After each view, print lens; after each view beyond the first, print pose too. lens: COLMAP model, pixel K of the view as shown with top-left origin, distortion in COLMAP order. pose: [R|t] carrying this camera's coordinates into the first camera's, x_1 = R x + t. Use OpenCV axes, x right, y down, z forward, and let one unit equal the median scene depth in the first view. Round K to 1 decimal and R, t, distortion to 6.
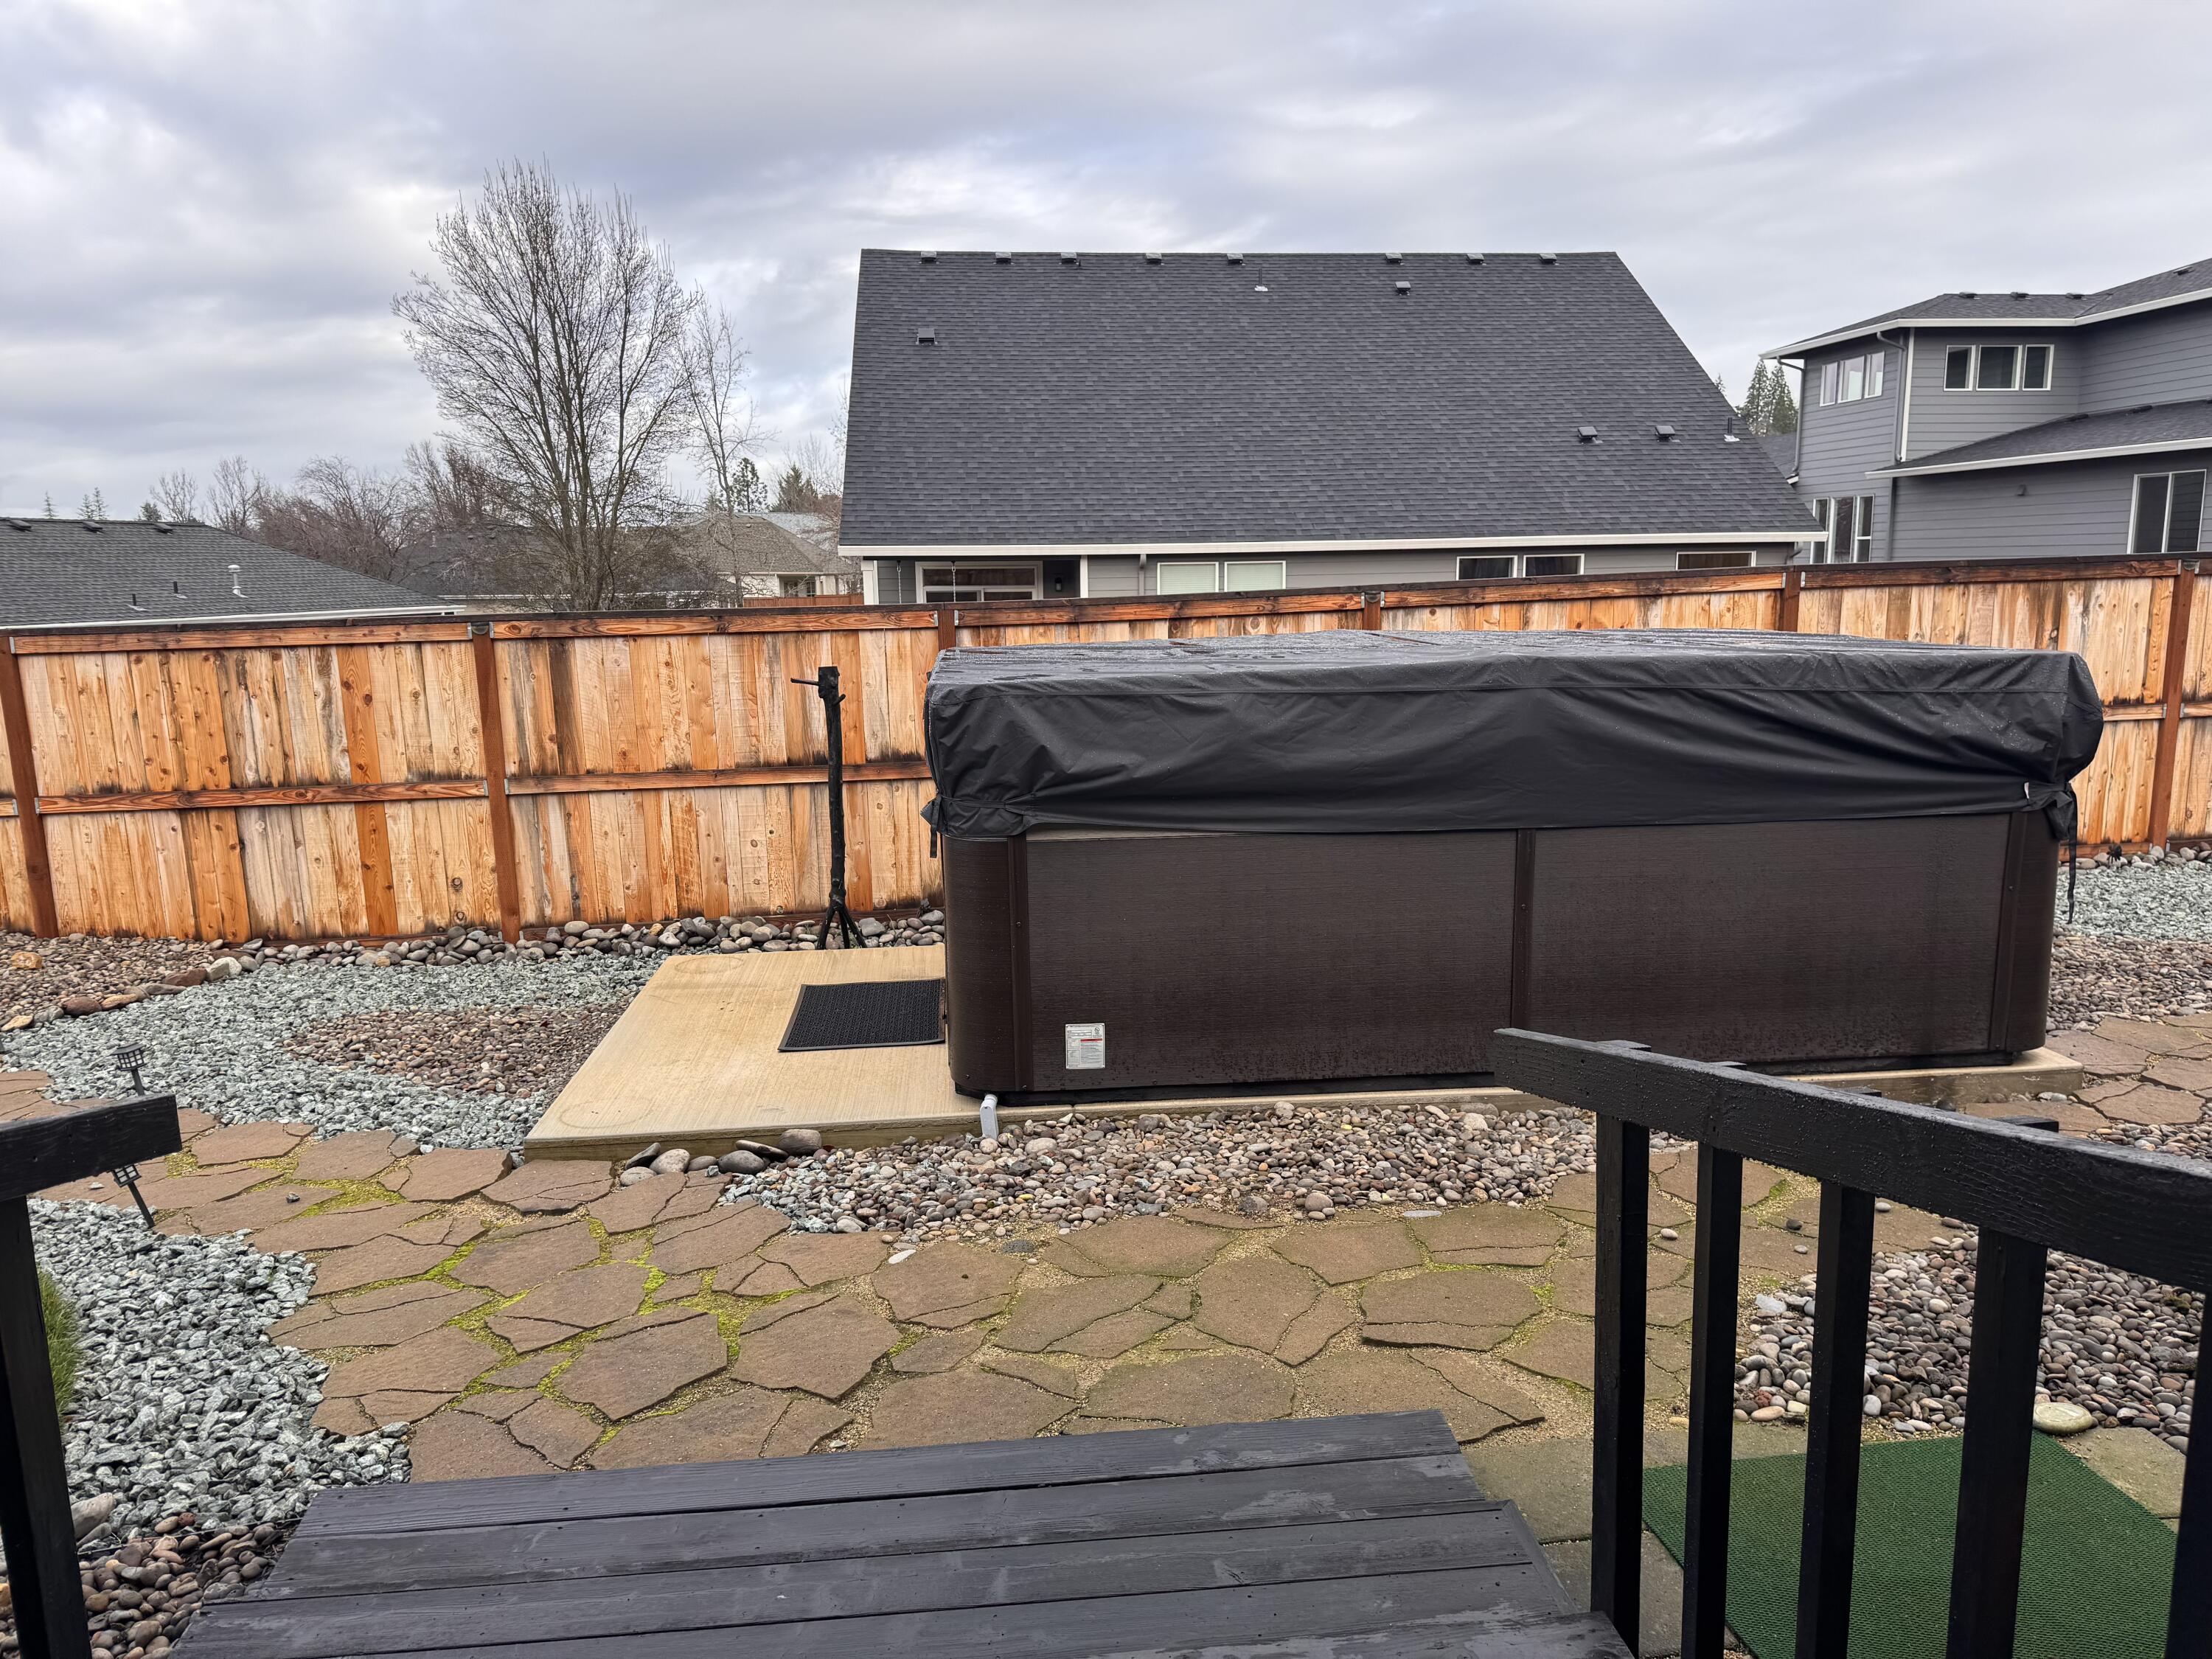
lens RADIAL K [[1556.9, 0, 1128.9], [0, 1556.9, 838.9], [0, 0, 1]] dist [0.073972, -0.088962]
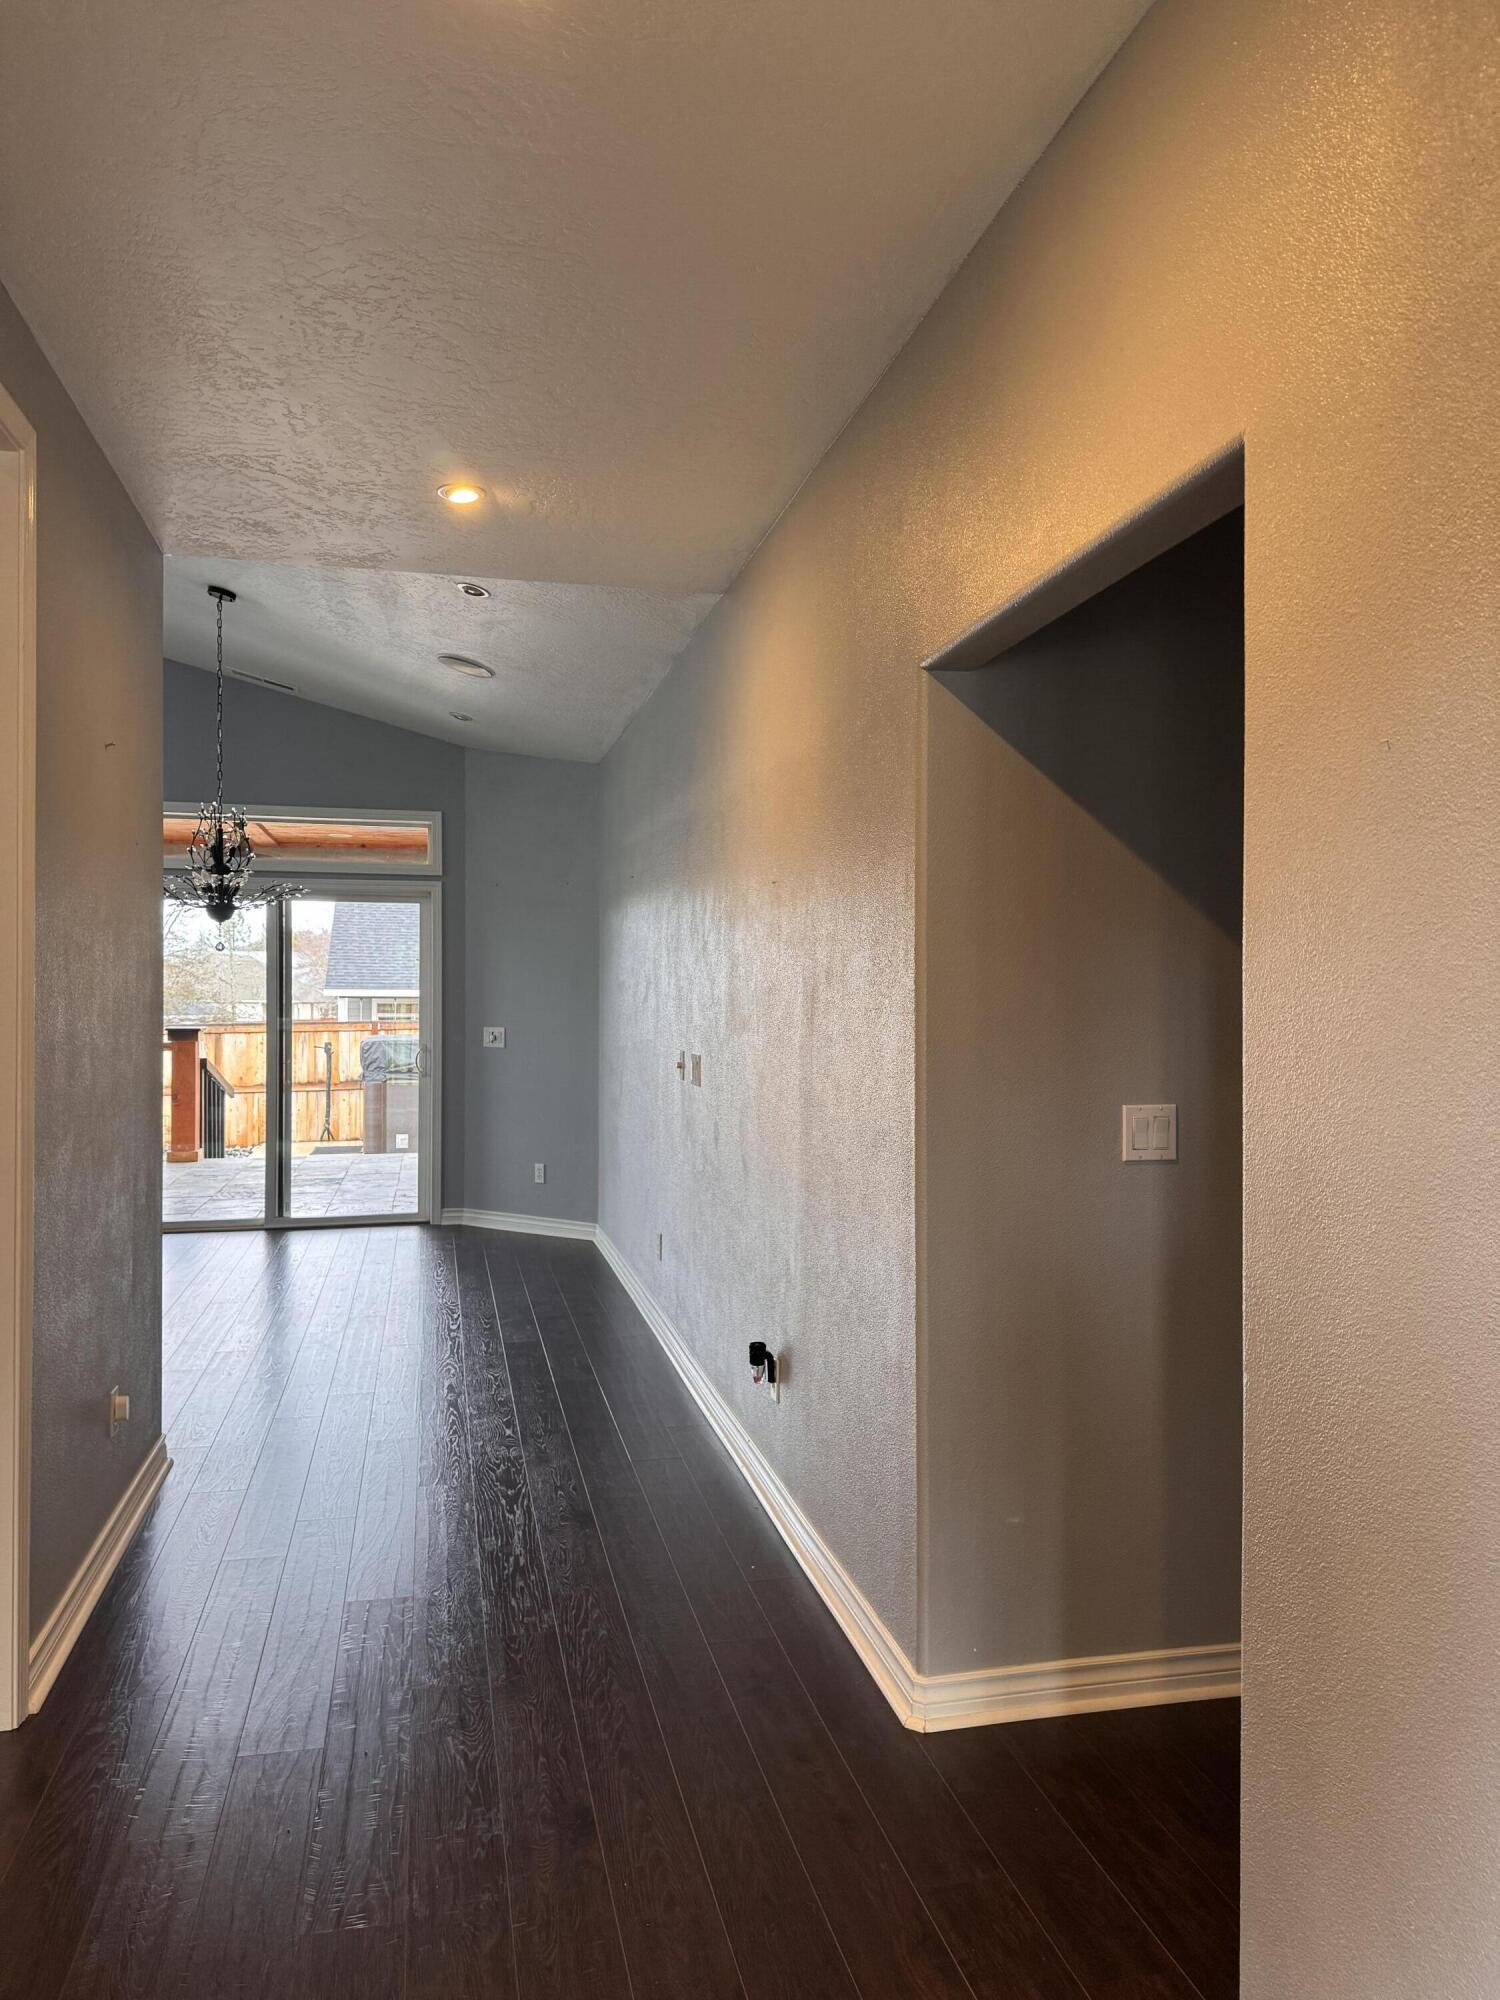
lens RADIAL K [[1407.7, 0, 765.2], [0, 1407.7, 991.6], [0, 0, 1]] dist [0.073972, -0.088962]
pose [[0.991536, 0.015864, 0.128863, 0.222186], [0.007240, 0.984208, -0.176868, 0.220701], [-0.129634, 0.176303, 0.975762, -1.381022]]
